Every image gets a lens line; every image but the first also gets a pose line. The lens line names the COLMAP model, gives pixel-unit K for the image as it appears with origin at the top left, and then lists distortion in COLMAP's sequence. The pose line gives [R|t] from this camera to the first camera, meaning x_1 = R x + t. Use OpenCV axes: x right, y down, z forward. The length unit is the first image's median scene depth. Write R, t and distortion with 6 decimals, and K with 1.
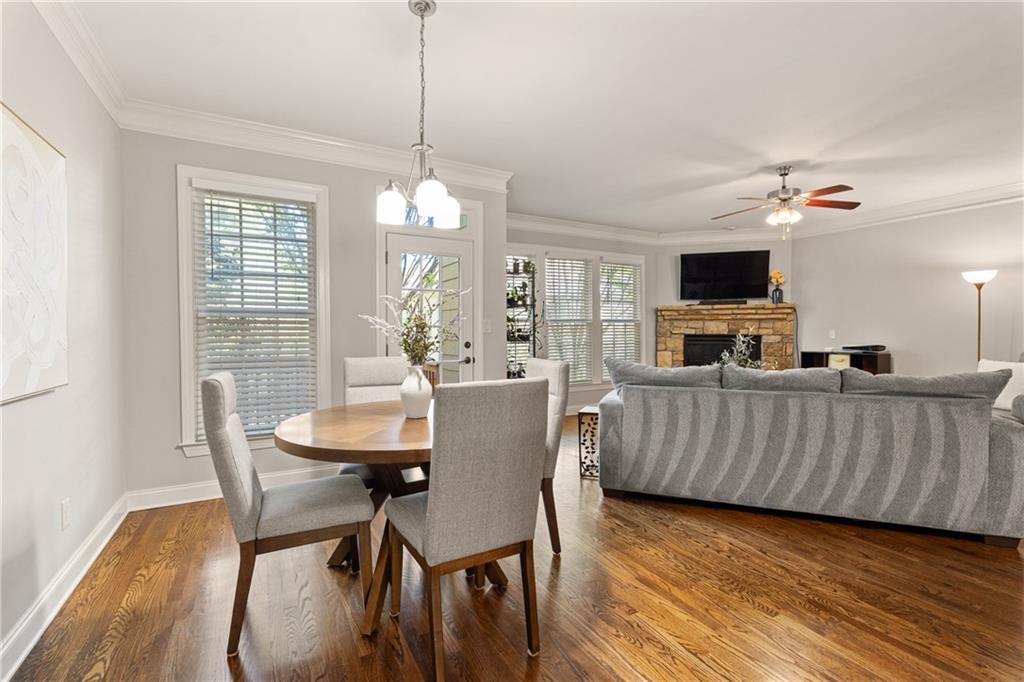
lens RADIAL K [[451.8, 0, 512.0], [0, 451.8, 339.0], [0, 0, 1]] dist [-0.031646, 0.000019]
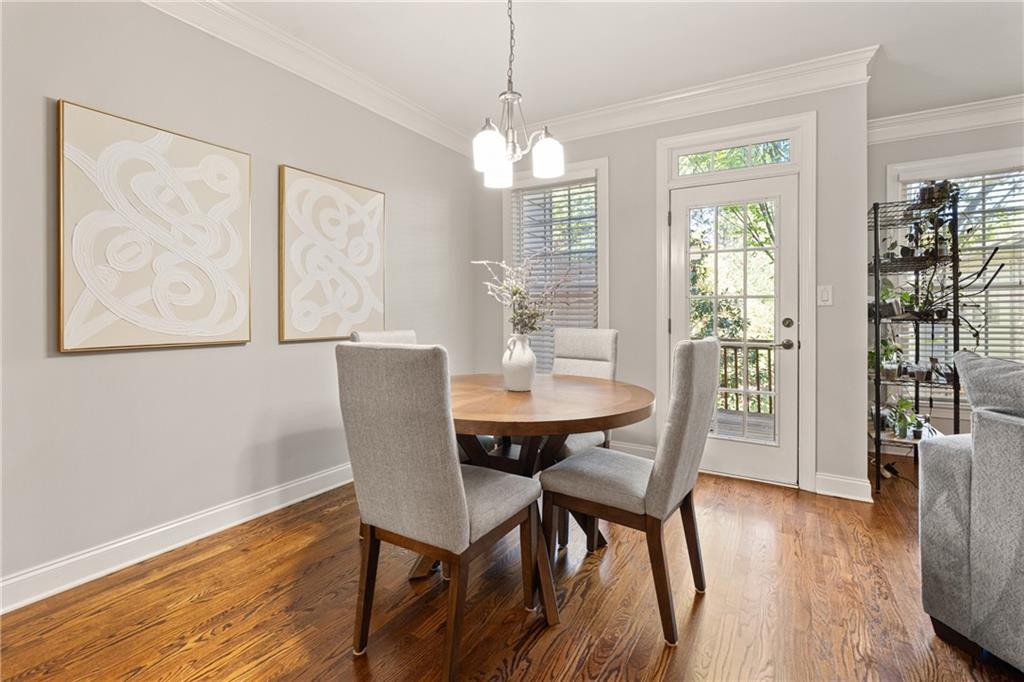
lens RADIAL K [[462.4, 0, 511.7], [0, 462.4, 316.3], [0, 0, 1]] dist [0.001059, -0.000027]
pose [[0.504276, 0.011605, -0.863465, 0.405438], [-0.020989, 0.999779, 0.001179, 0.014908], [0.863287, 0.017529, 0.504408, 0.348386]]
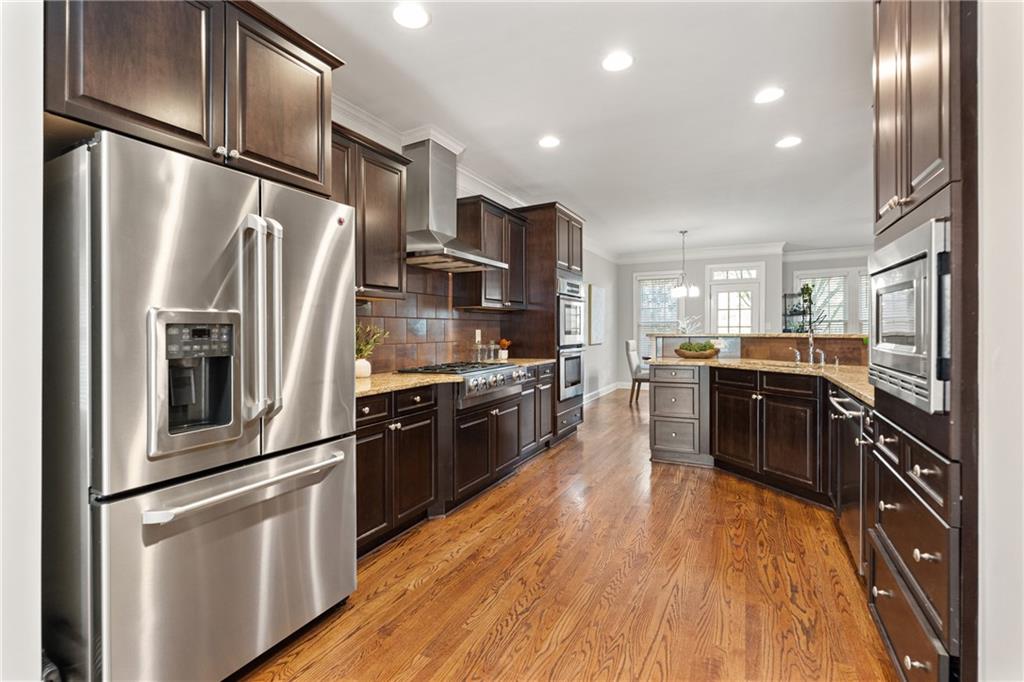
lens RADIAL K [[453.4, 0, 513.6], [0, 453.4, 329.1], [0, 0, 1]] dist [0.002060, 0.000070]
pose [[0.550345, 0.004352, -0.834926, 1.277740], [-0.006943, 0.999976, 0.000636, -0.013295], [0.834908, 0.005447, 0.550362, -1.275763]]
